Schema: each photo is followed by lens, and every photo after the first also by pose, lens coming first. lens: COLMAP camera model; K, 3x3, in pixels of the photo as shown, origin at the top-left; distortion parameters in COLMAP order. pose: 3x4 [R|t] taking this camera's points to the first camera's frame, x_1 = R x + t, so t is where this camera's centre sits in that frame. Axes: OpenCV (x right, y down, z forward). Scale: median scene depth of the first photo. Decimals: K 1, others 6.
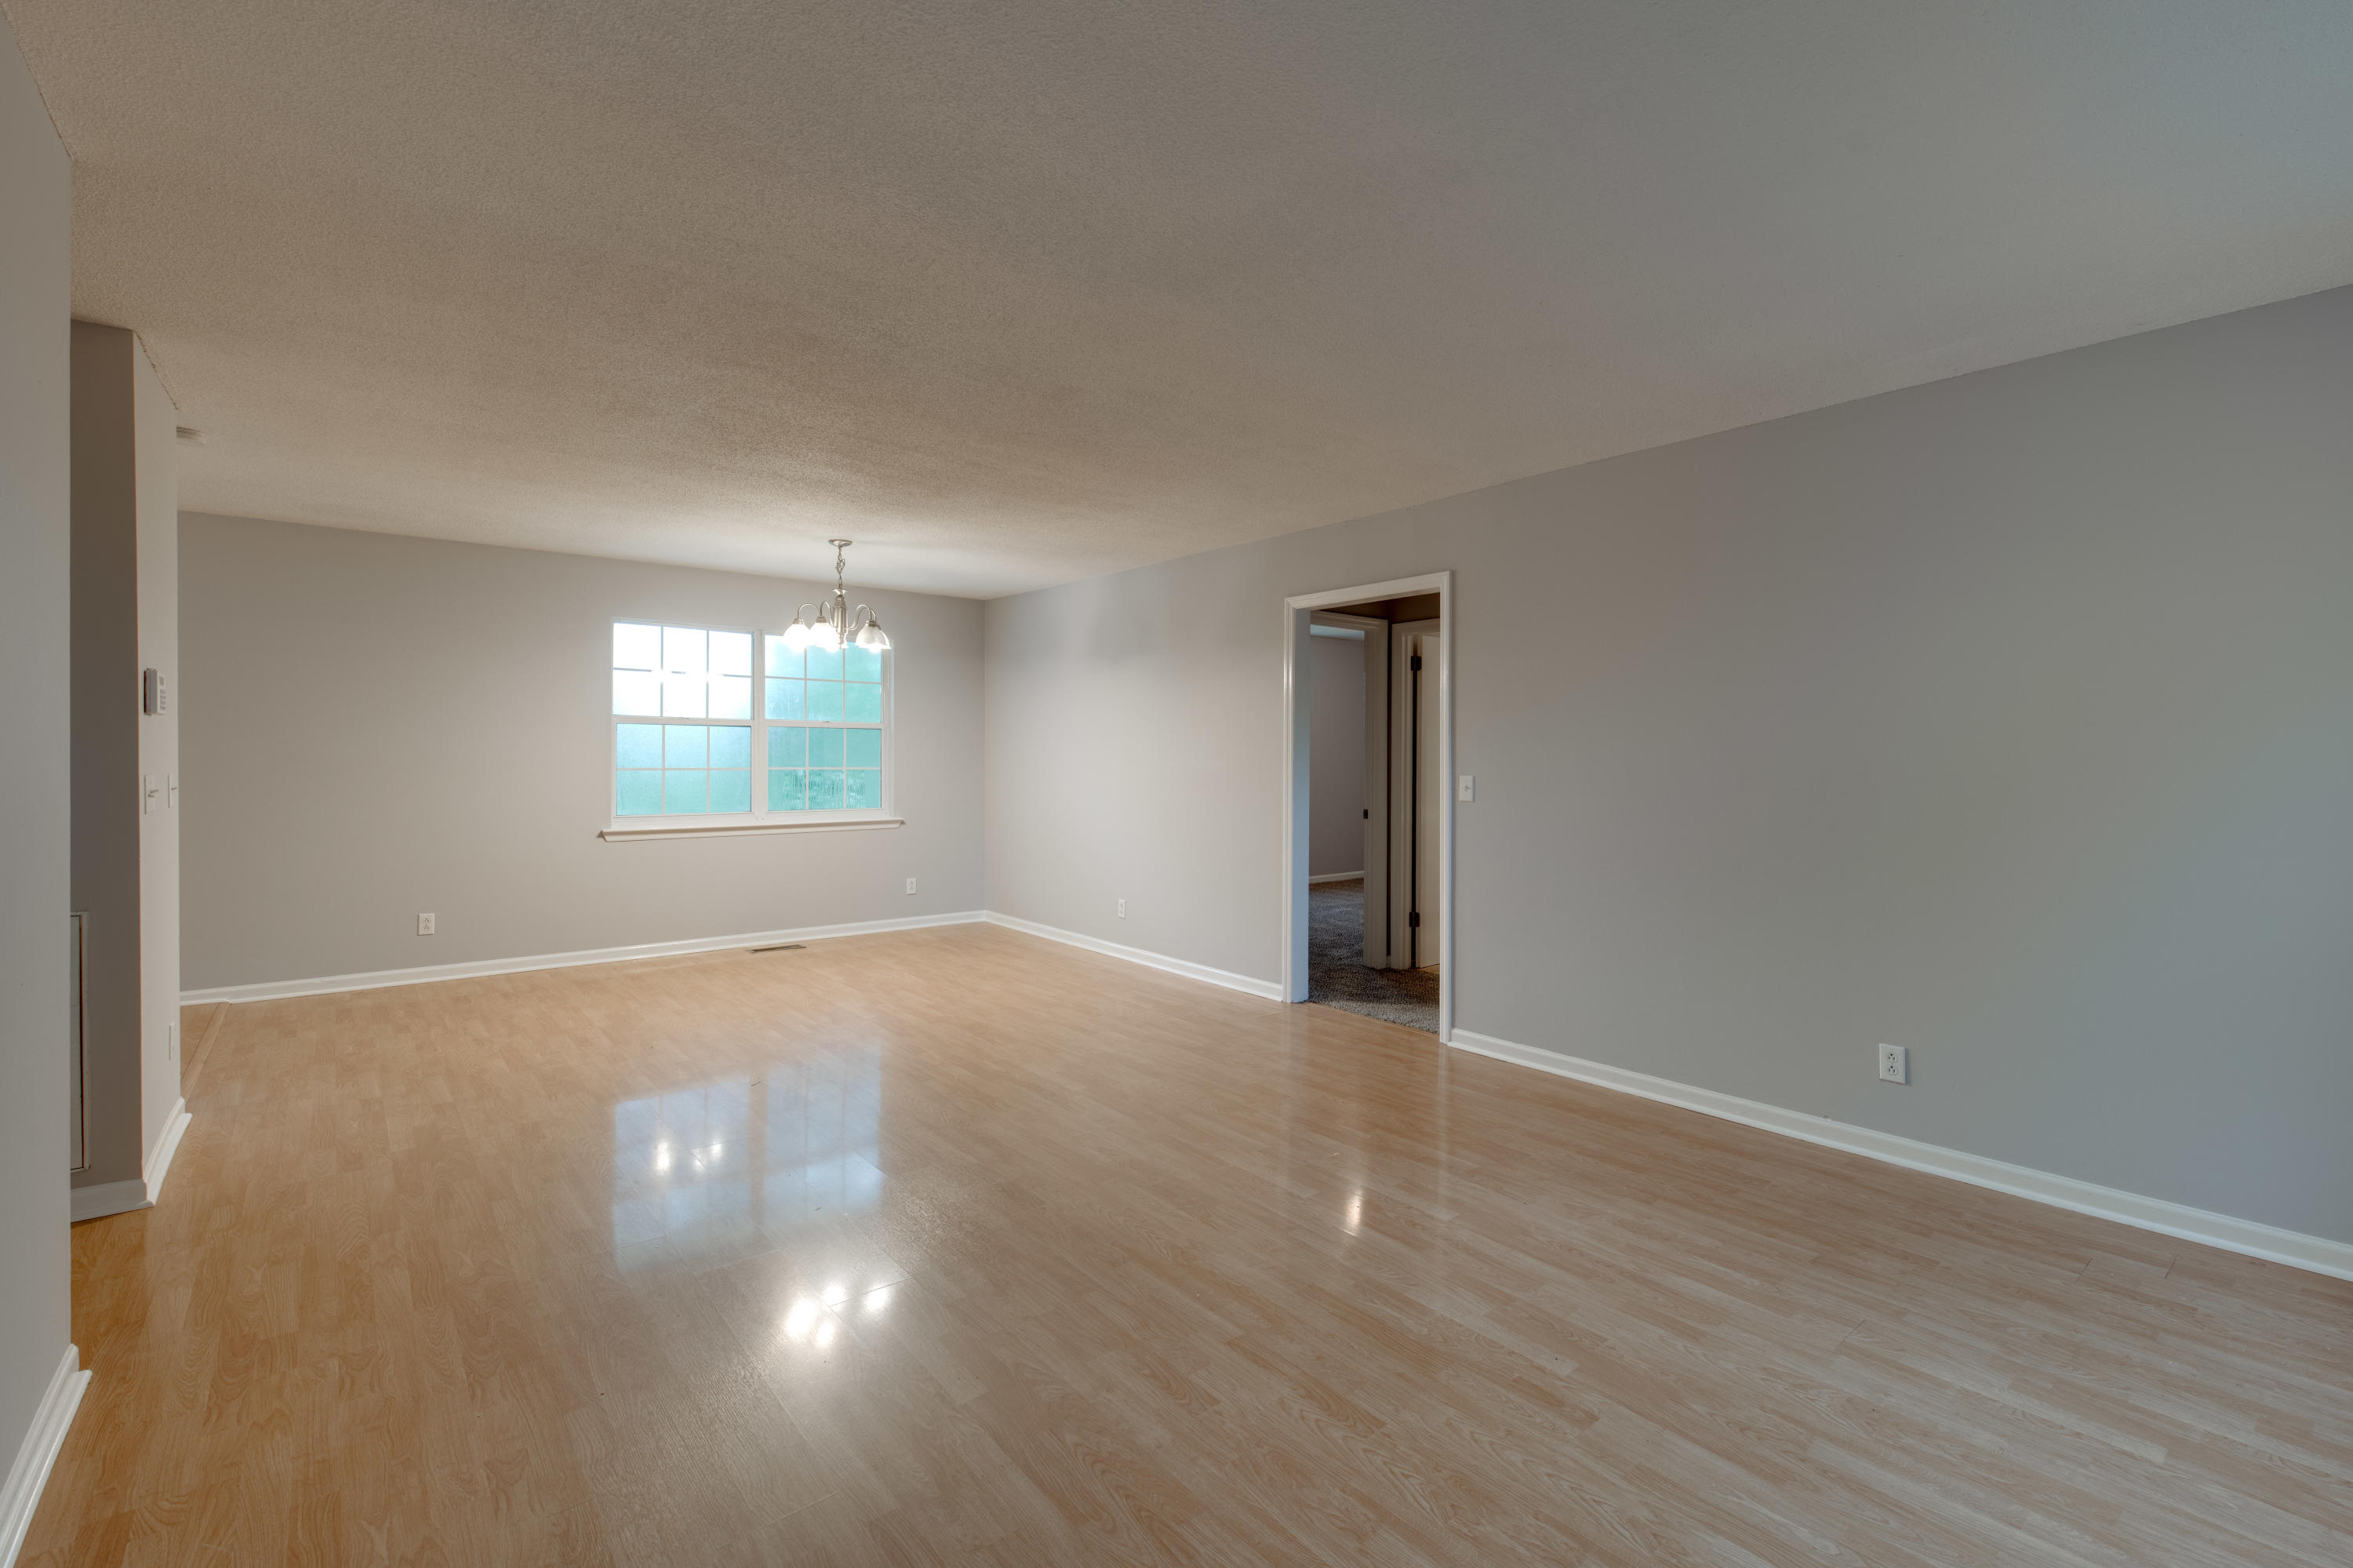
lens RADIAL K [[1006.4, 0, 1176.5], [0, 1006.4, 784.0], [0, 0, 1]] dist [0.002594, -0.011969]
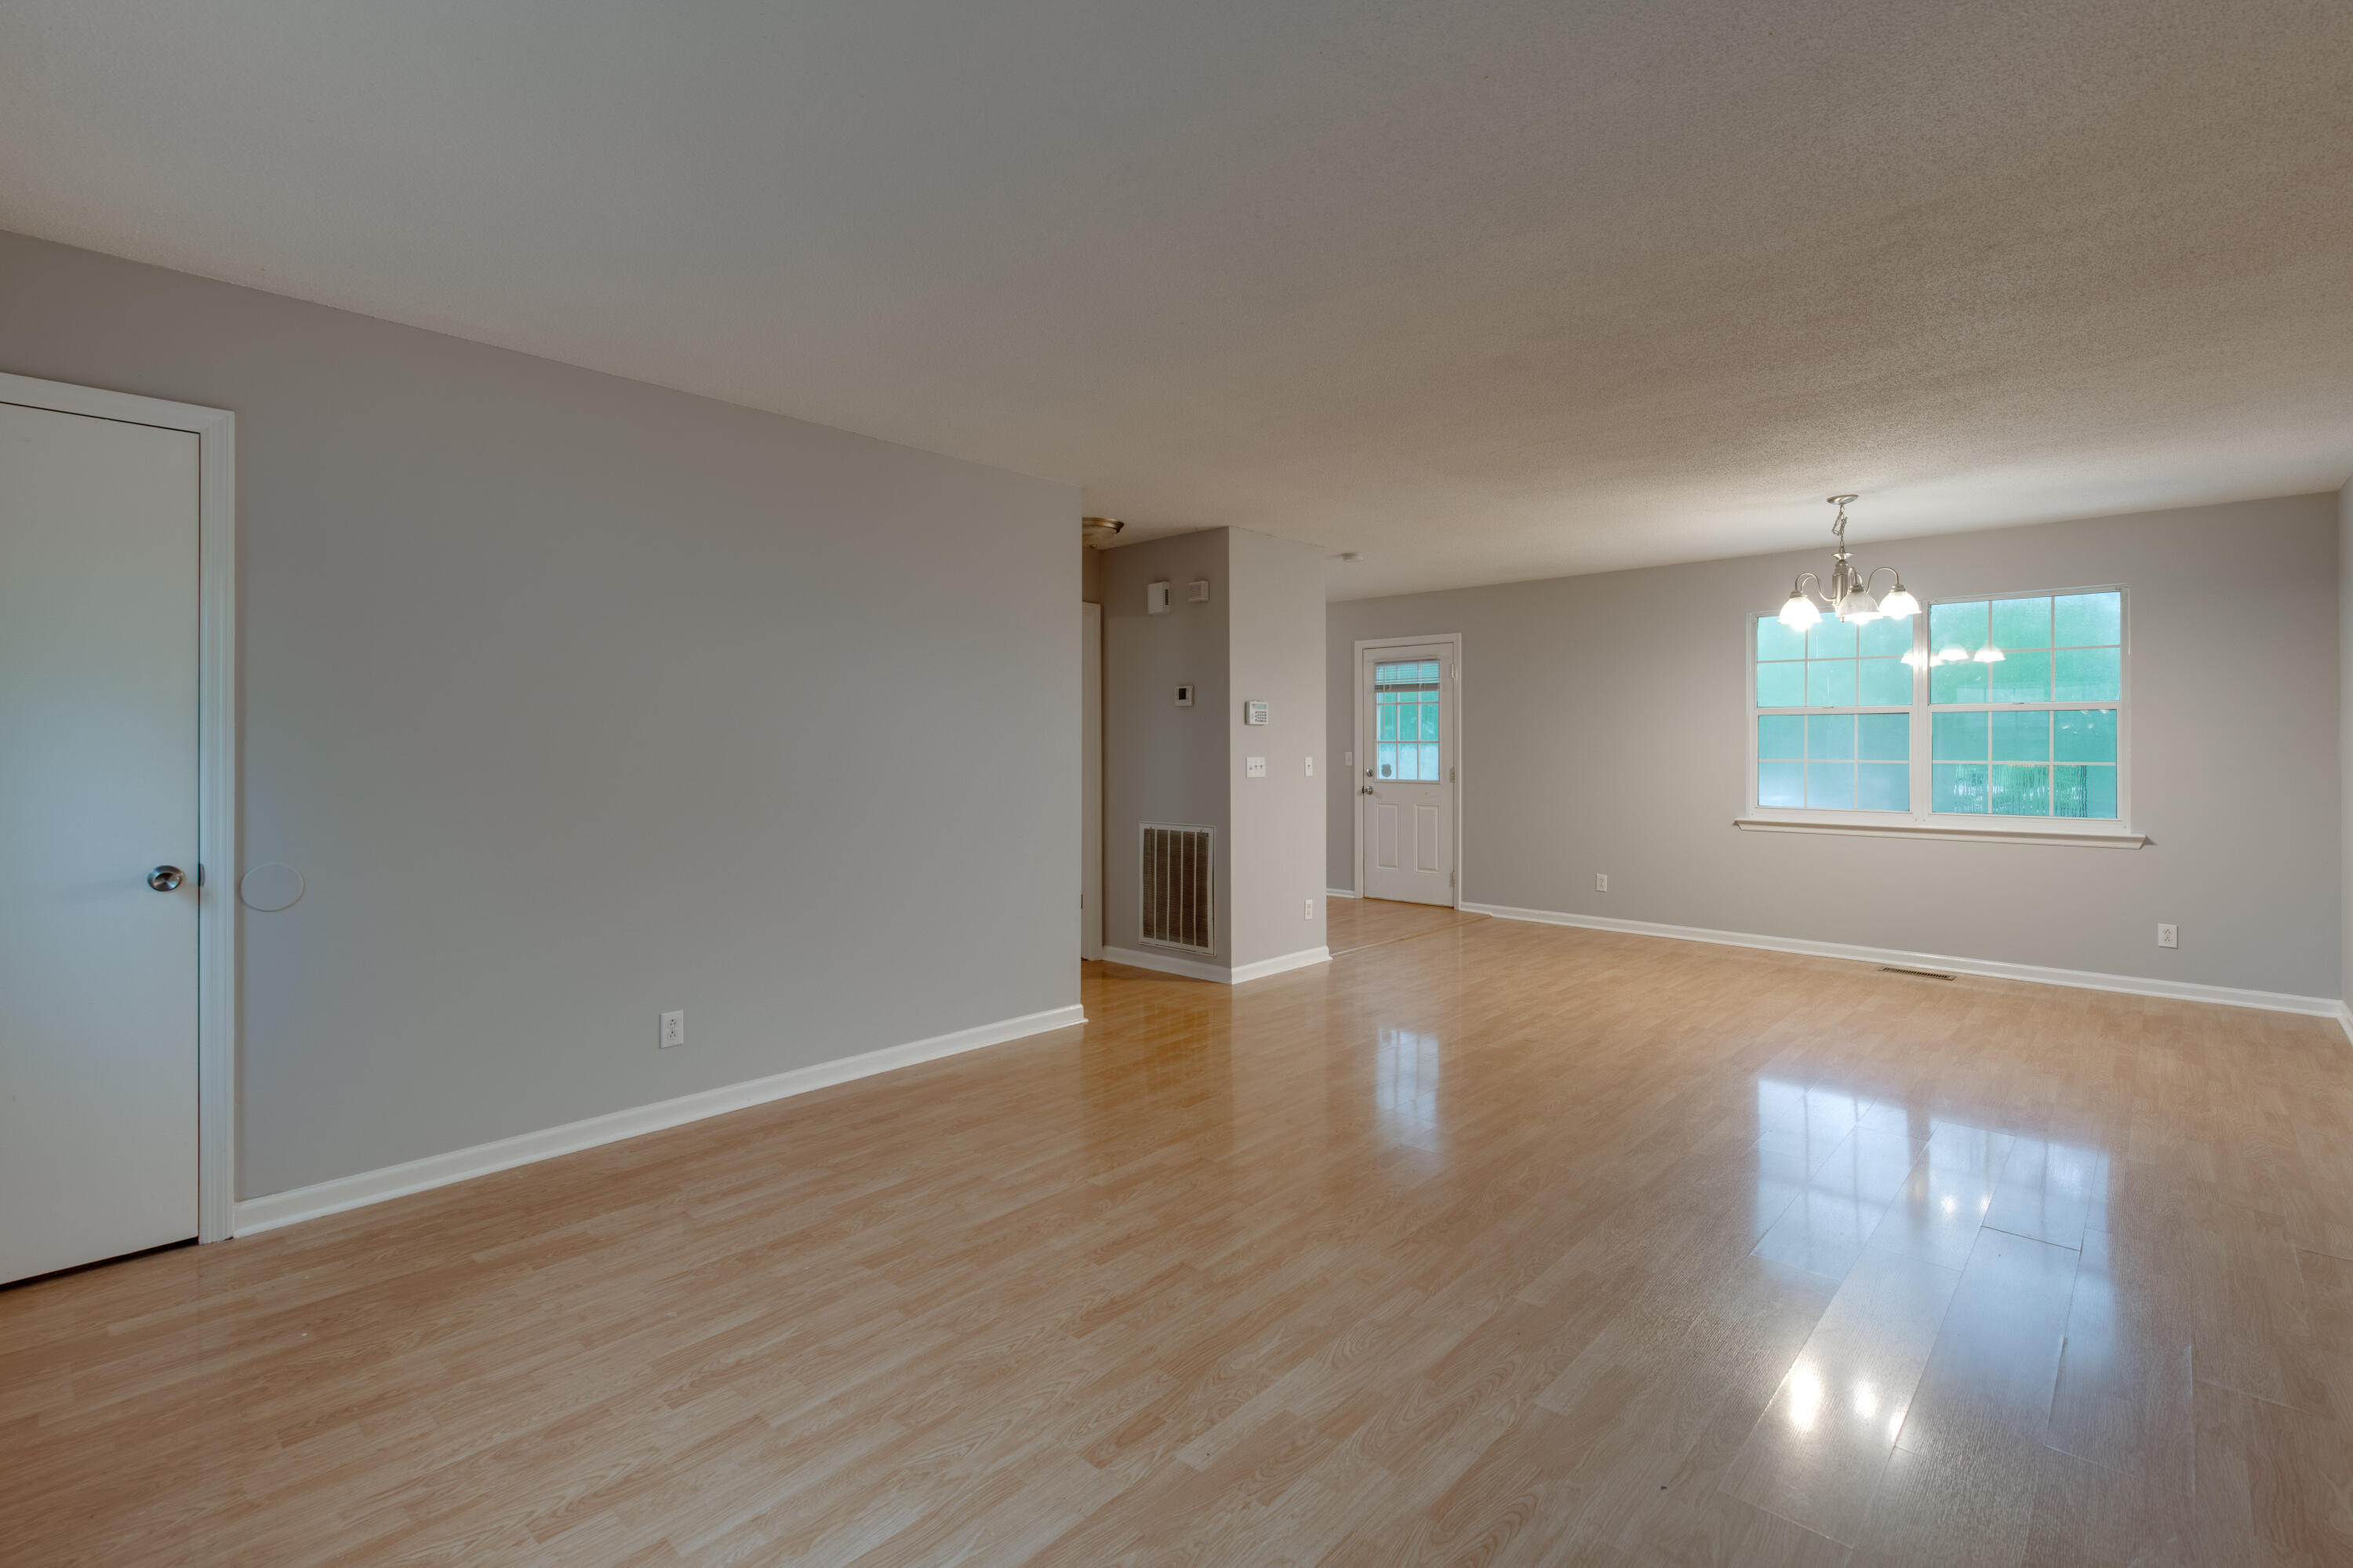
lens RADIAL K [[1055.5, 0, 1207.1], [0, 1055.5, 783.7], [0, 0, 1]] dist [0.000822, -0.013931]
pose [[0.164408, 0.033870, -0.985811, 0.504717], [-0.028601, 0.999154, 0.029558, -0.007843], [0.985978, 0.023336, 0.165237, 0.343125]]
